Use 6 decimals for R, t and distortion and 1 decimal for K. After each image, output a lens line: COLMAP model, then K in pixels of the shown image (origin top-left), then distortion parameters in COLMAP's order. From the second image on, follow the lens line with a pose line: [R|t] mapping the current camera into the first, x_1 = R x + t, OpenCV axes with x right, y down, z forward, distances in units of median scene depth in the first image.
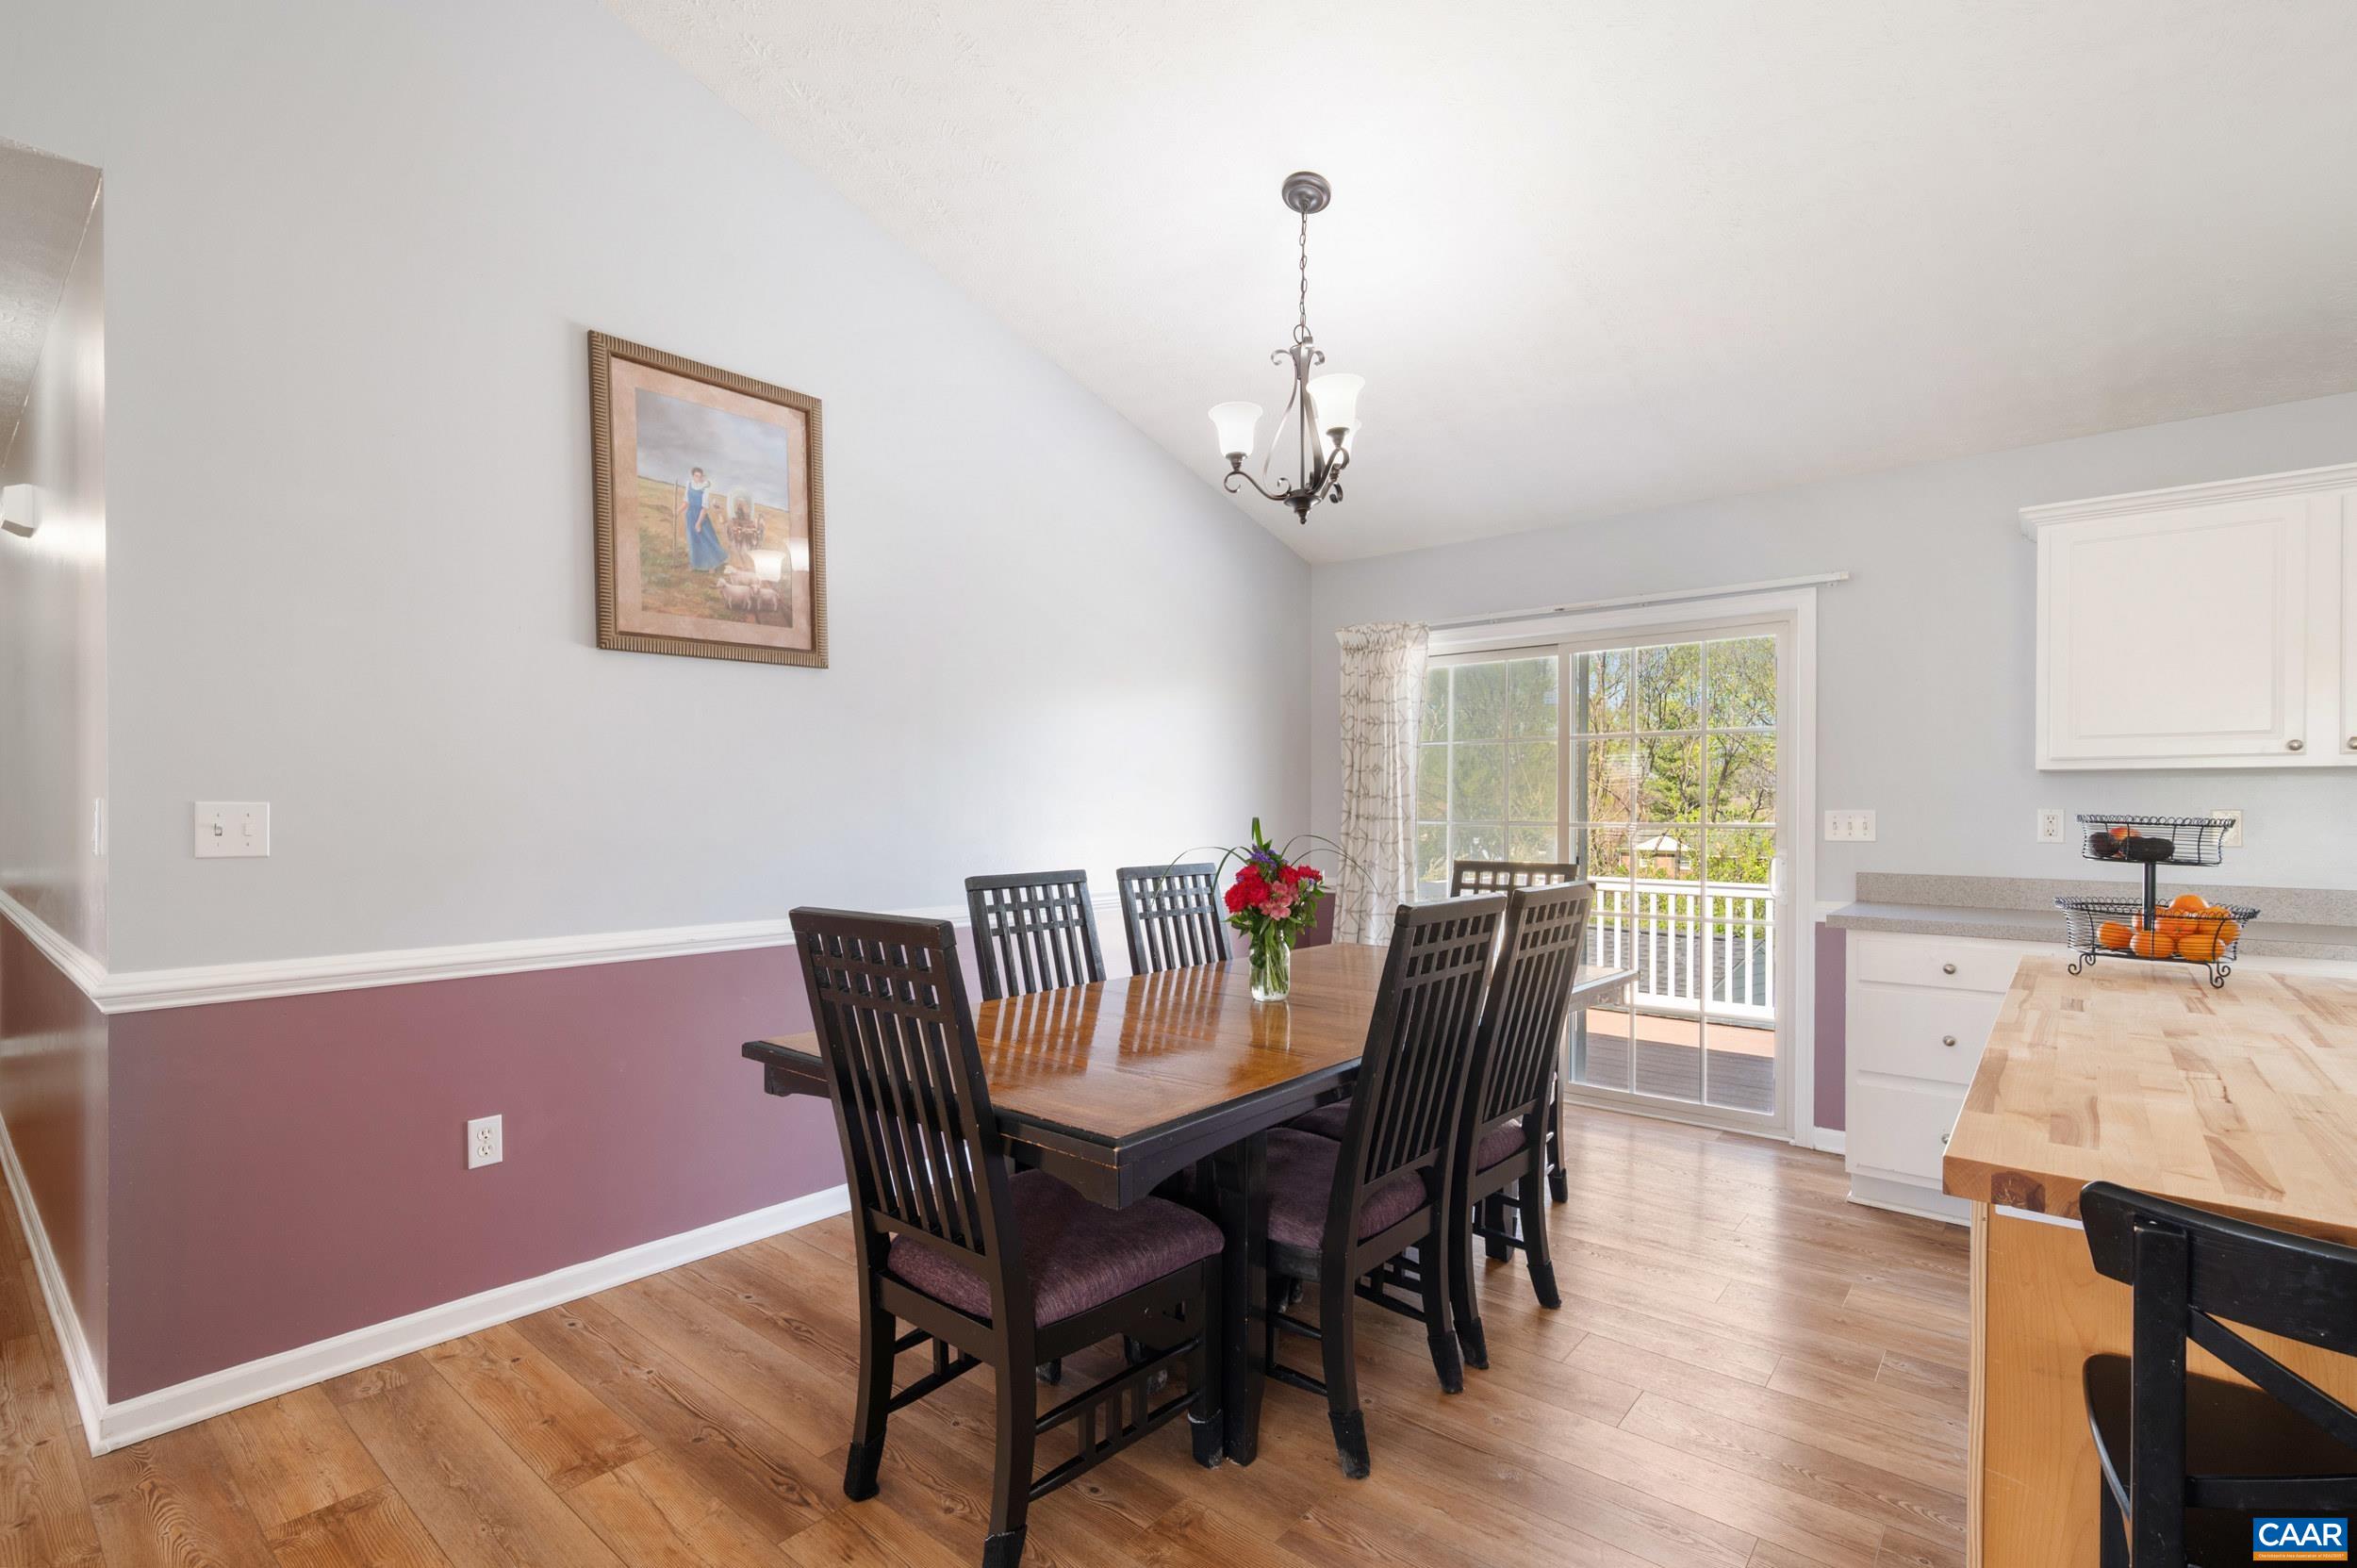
lens RADIAL K [[1072.9, 0, 1180.3], [0, 1072.9, 817.3], [0, 0, 1]] dist [-0.002988, 0.002288]
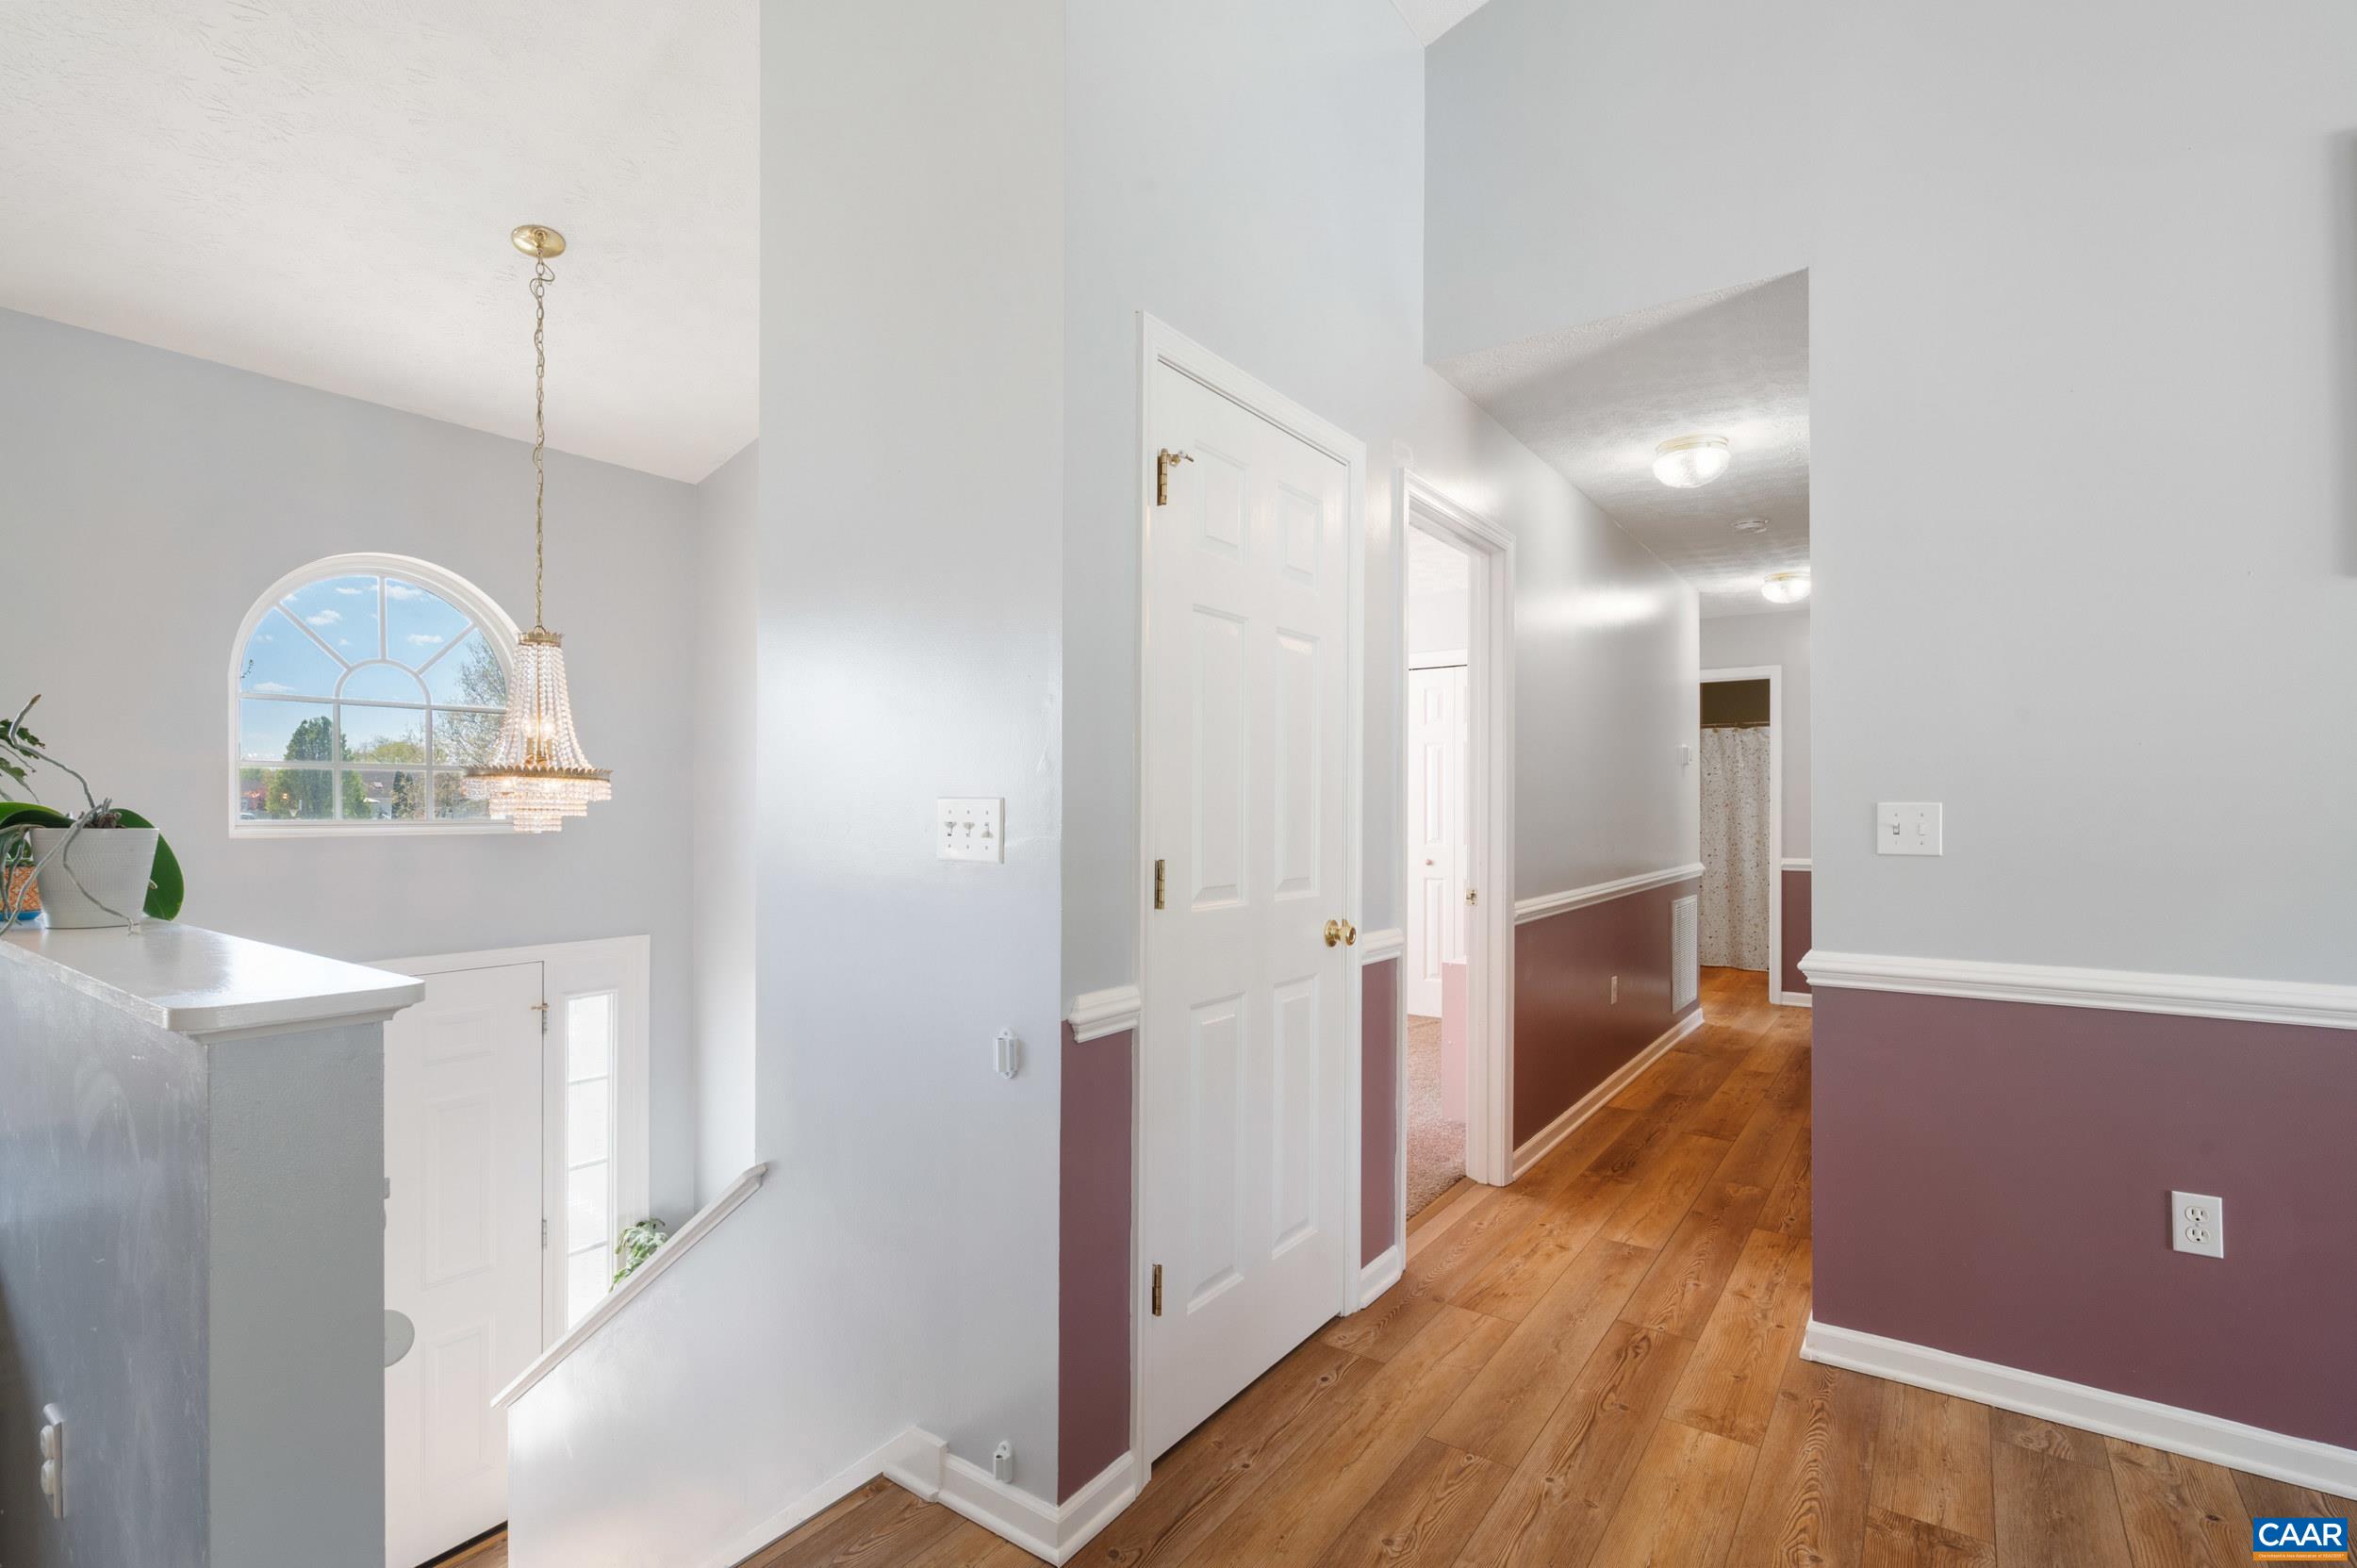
lens RADIAL K [[1072.9, 0, 1169.6], [0, 1072.9, 802.8], [0, 0, 1]] dist [-0.002988, 0.002288]
pose [[0.068635, -0.010035, -0.997591, 0.094749], [-0.005702, 0.999929, -0.010450, -0.000059], [0.997626, 0.006406, 0.068573, 0.163755]]
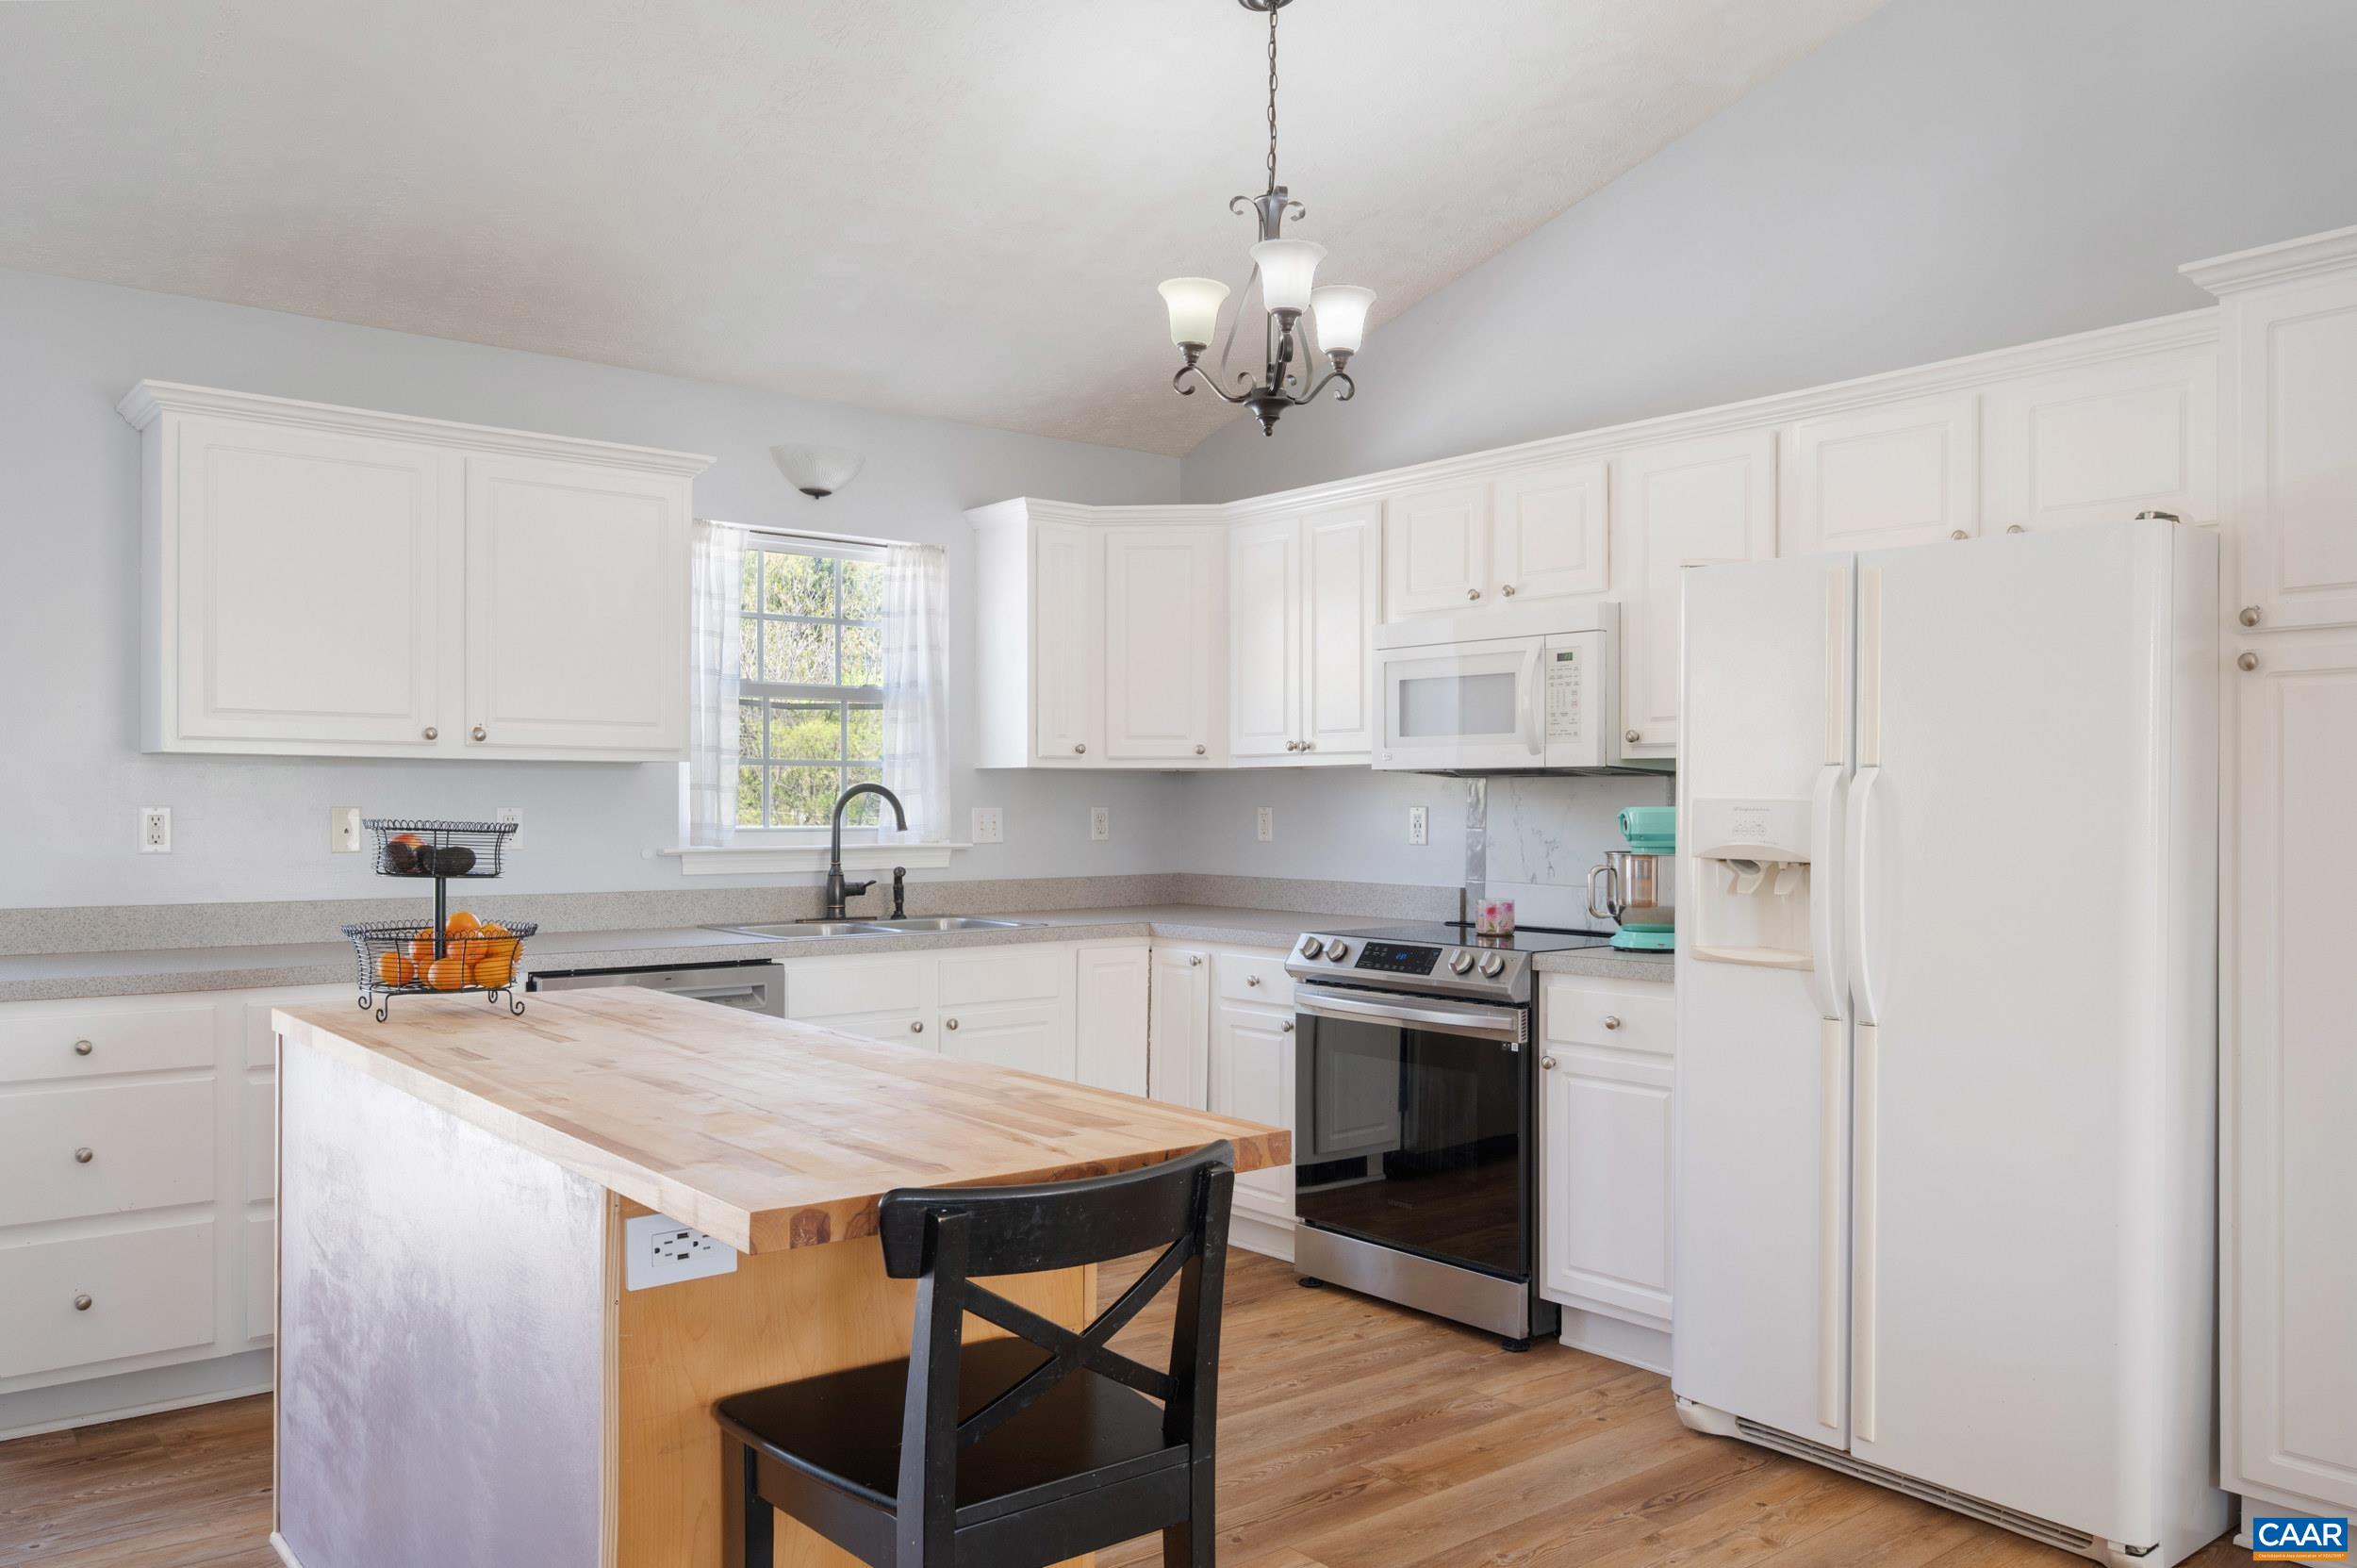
lens RADIAL K [[1722.3, 0, 1206.2], [0, 1722.3, 808.4], [0, 0, 1]] dist [-0.008121, 0.005894]
pose [[0.189596, -0.005984, 0.981844, -0.230970], [0.004068, 0.999978, 0.005309, -0.012419], [-0.981854, 0.002988, 0.189616, 0.121568]]
